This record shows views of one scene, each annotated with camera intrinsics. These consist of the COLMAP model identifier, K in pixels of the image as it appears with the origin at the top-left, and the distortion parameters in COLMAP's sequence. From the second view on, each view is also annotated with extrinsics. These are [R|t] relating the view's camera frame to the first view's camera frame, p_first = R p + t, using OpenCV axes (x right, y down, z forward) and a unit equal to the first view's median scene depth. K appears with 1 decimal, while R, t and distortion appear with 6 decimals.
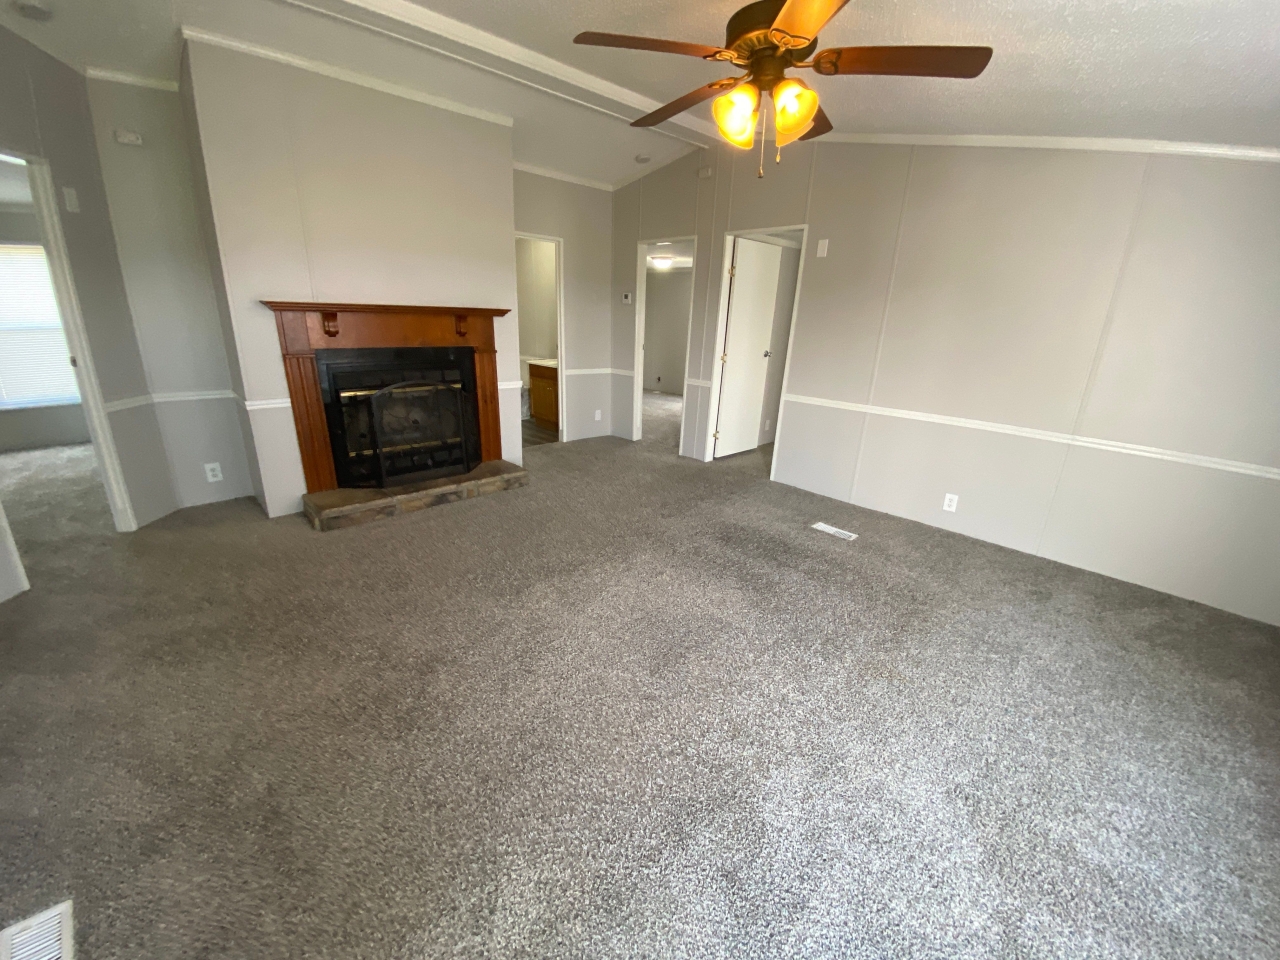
lens RADIAL K [[509.8, 0, 638.2], [0, 509.8, 477.0], [0, 0, 1]] dist [-0.002601, 0.000112]
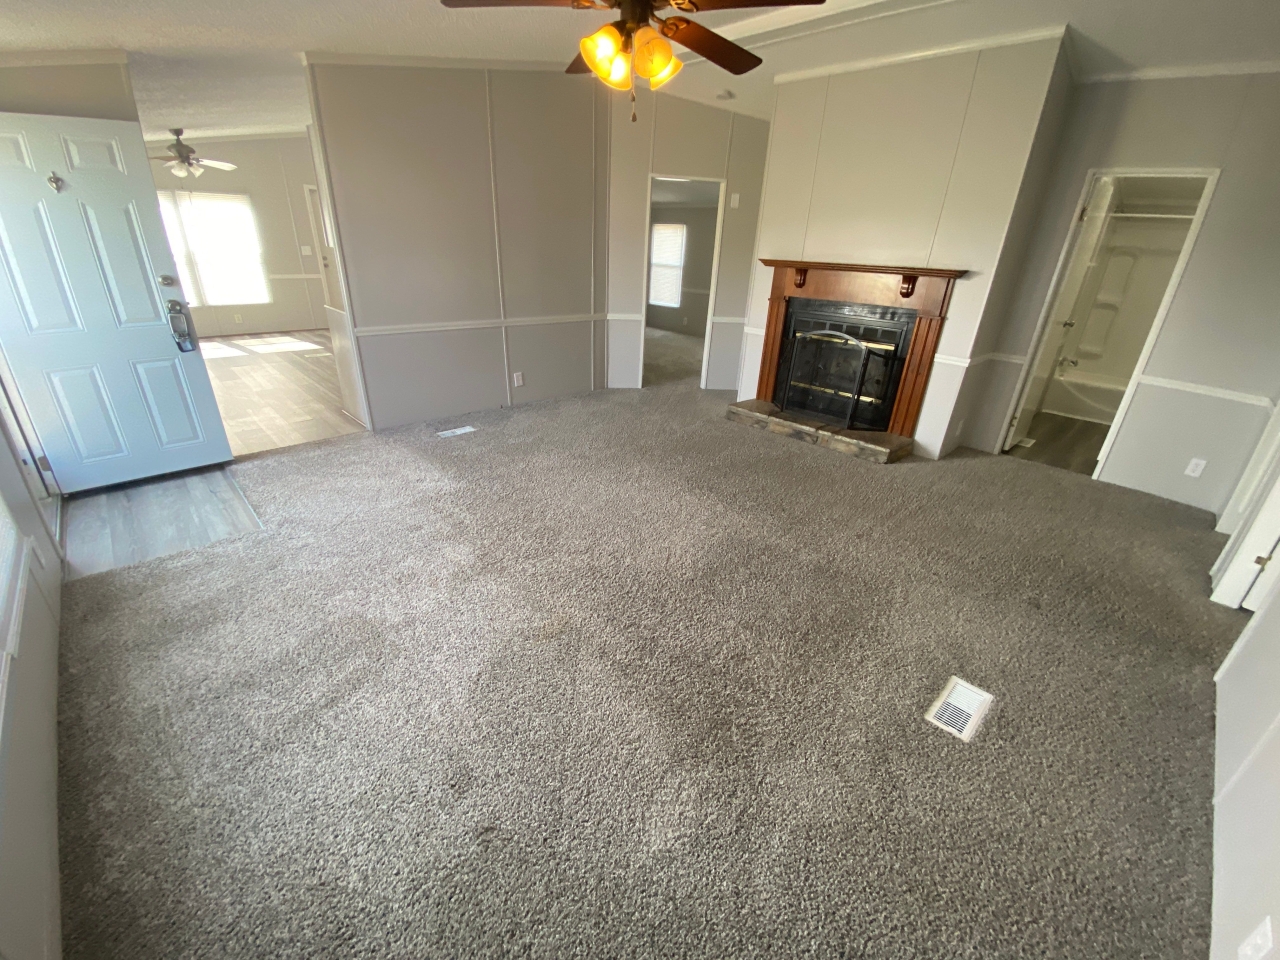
lens RADIAL K [[509.8, 0, 638.2], [0, 509.8, 477.0], [0, 0, 1]] dist [-0.002601, 0.000112]
pose [[0.024112, 0.372651, -0.927658, 0.747733], [-0.347322, 0.873249, 0.341766, -0.149456], [0.937436, 0.313955, 0.150486, 0.550121]]
